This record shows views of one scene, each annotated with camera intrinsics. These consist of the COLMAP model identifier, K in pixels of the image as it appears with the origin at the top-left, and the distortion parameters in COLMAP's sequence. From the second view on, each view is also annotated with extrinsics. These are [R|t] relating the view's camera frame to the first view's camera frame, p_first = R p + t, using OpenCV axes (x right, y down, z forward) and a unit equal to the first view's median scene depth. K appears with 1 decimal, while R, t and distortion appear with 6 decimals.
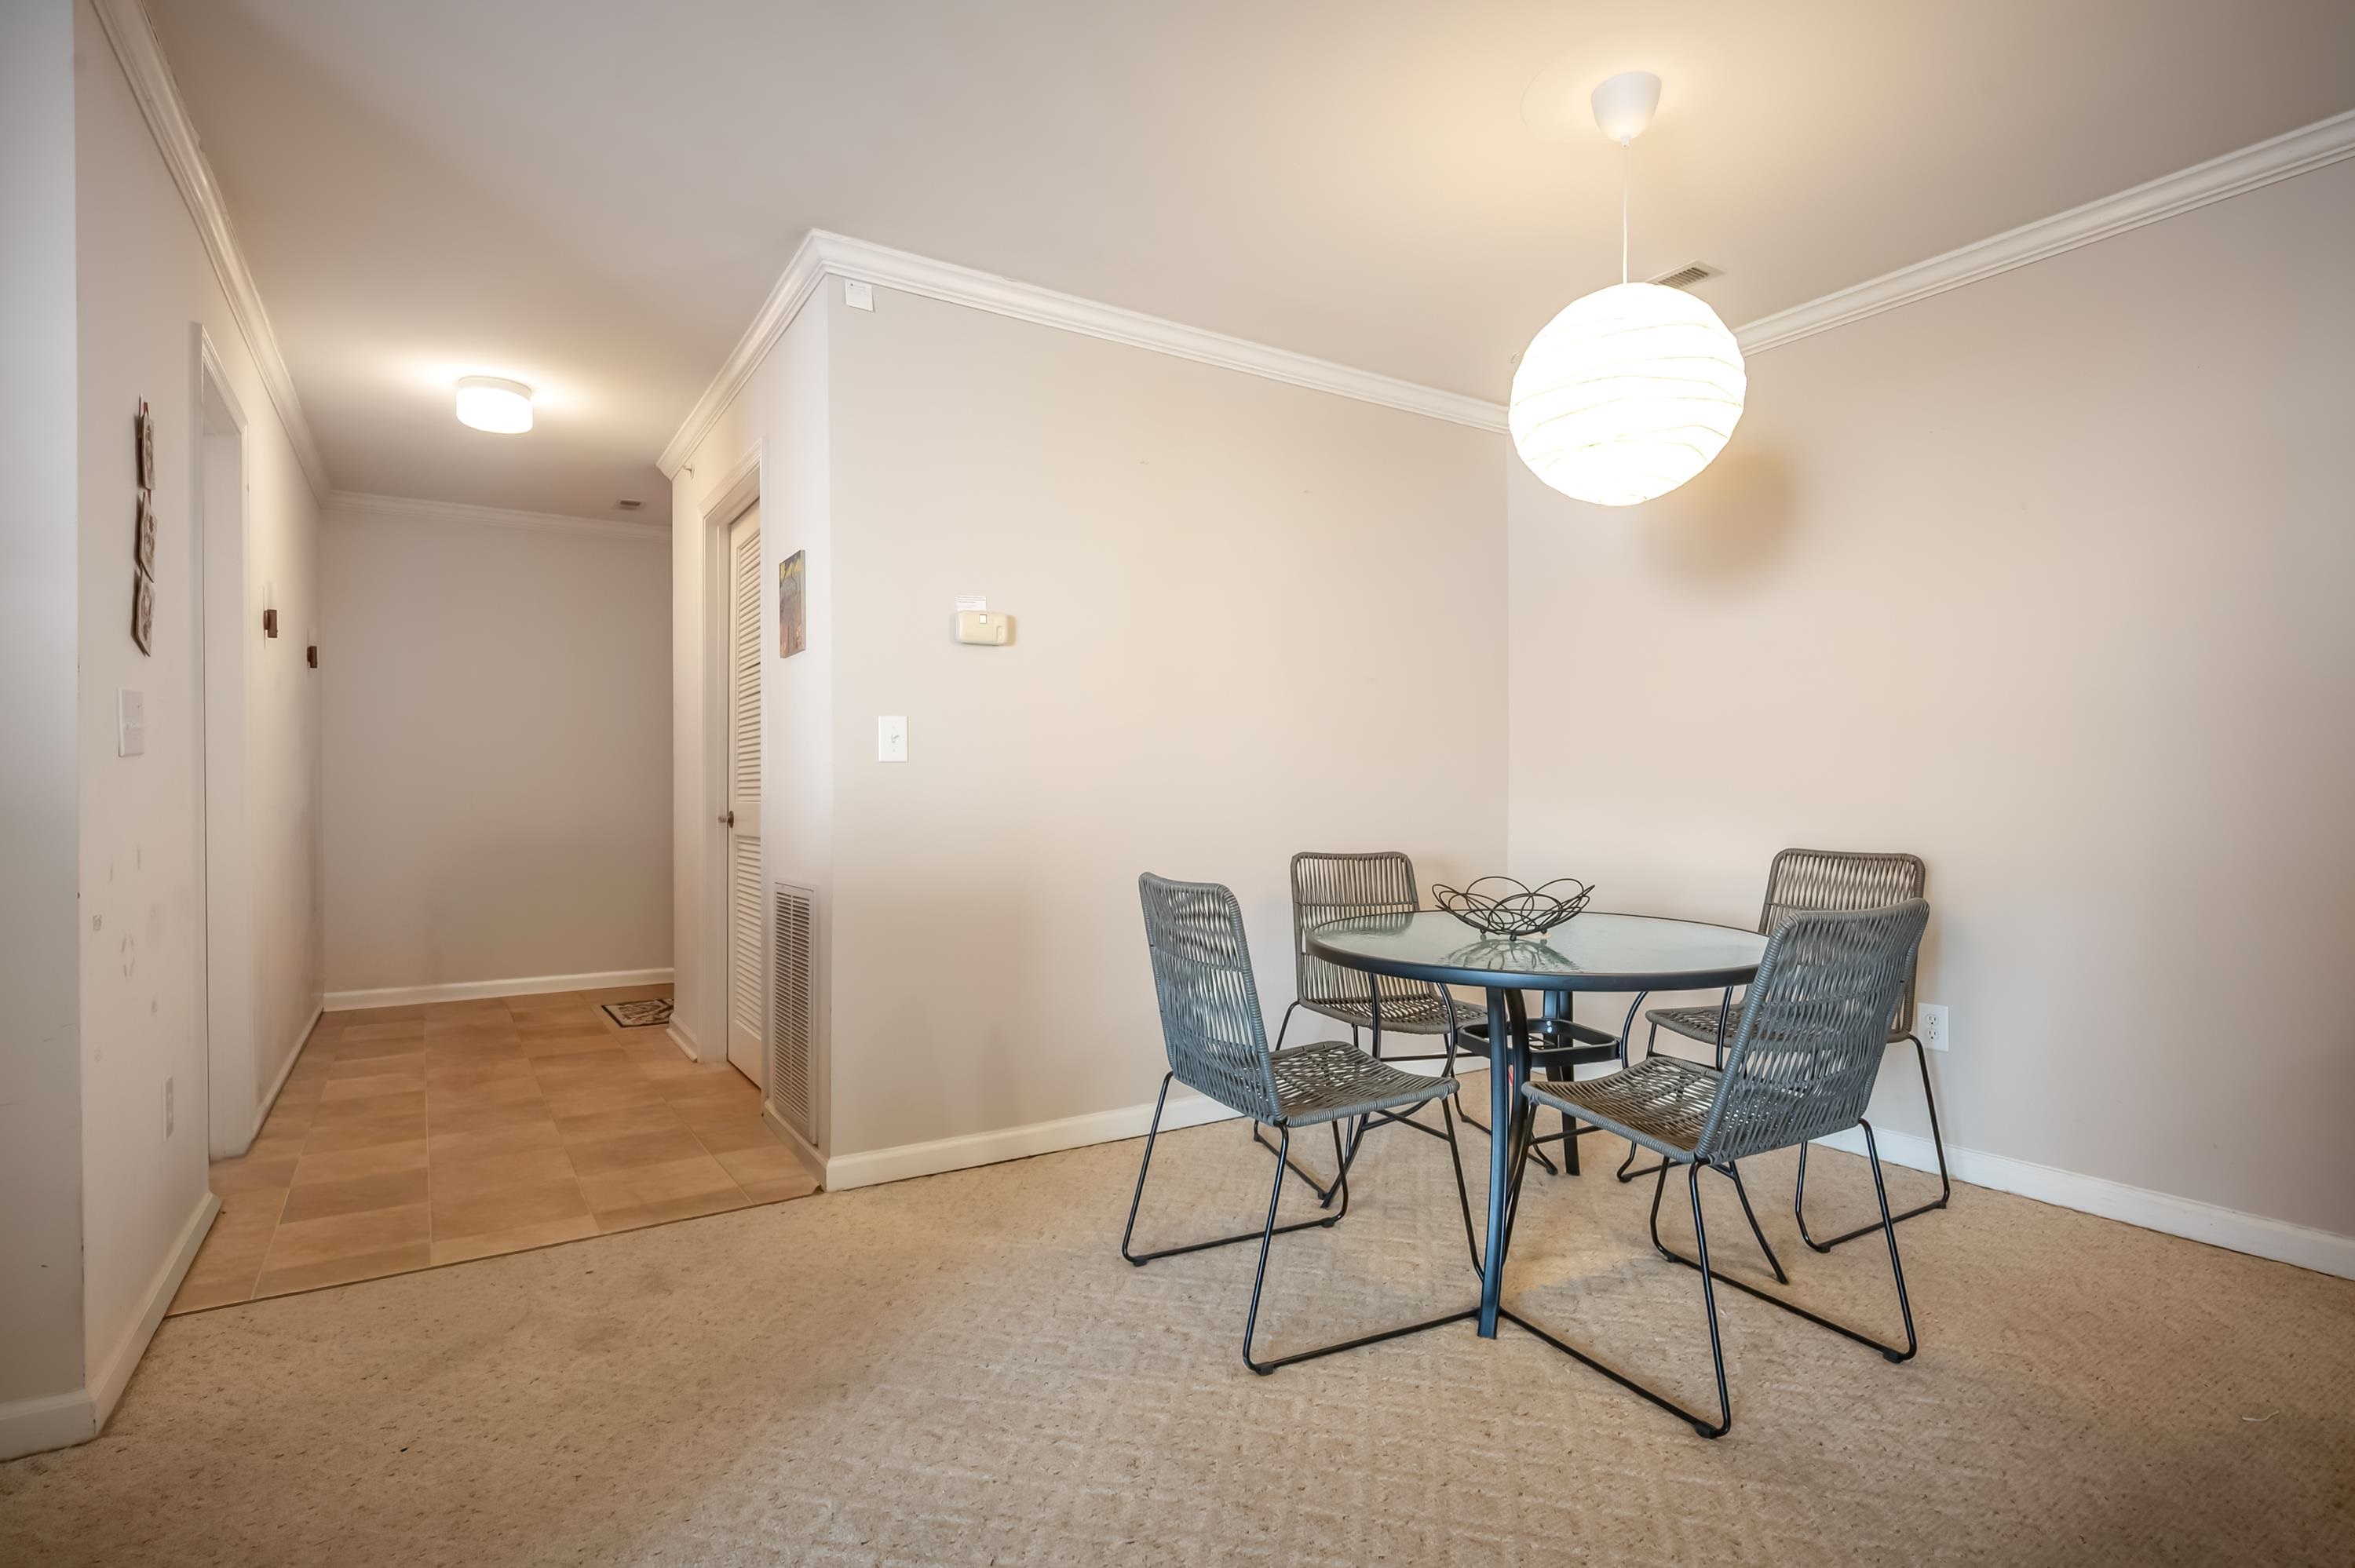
lens RADIAL K [[1233.8, 0, 1183.3], [0, 1233.8, 773.4], [0, 0, 1]] dist [0.004972, 0.000160]
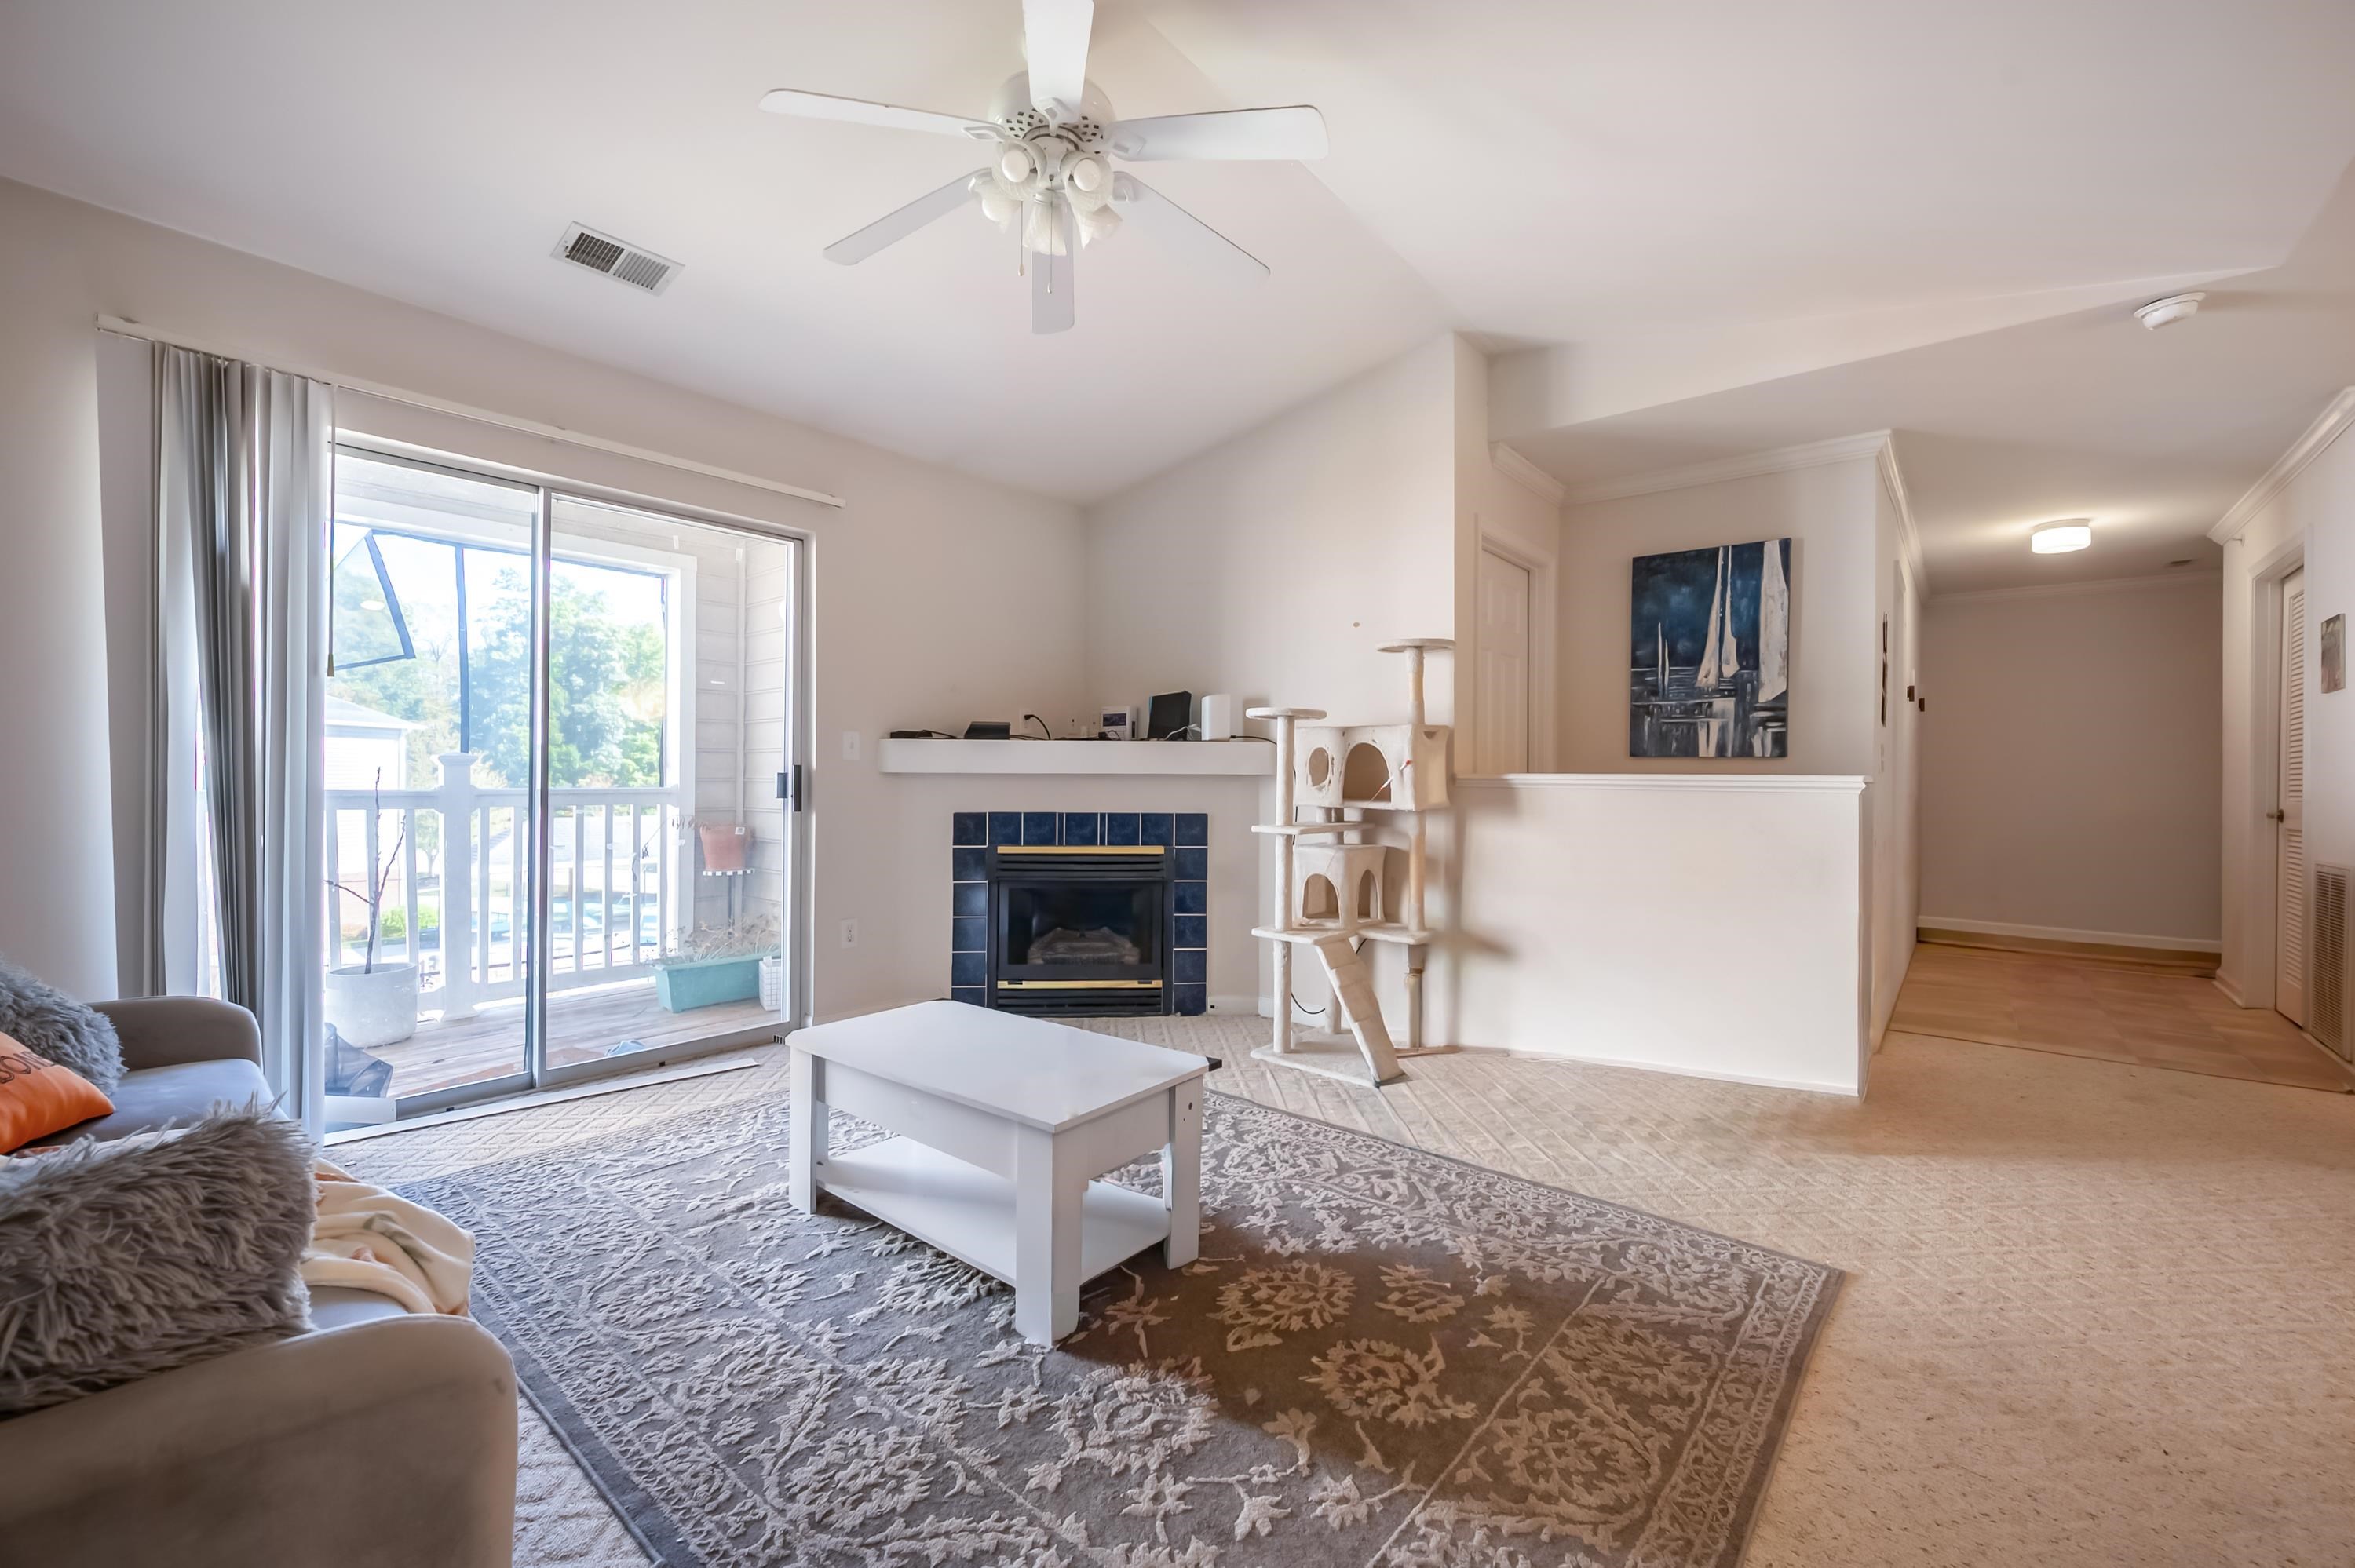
lens RADIAL K [[969.9, 0, 1182.0], [0, 969.9, 778.3], [0, 0, 1]] dist [0.000346, 0.000039]
pose [[0.337778, 0.008745, -0.941185, 0.240370], [-0.001919, 0.999961, 0.008602, -0.009777], [0.941224, -0.001100, 0.337781, -0.498048]]
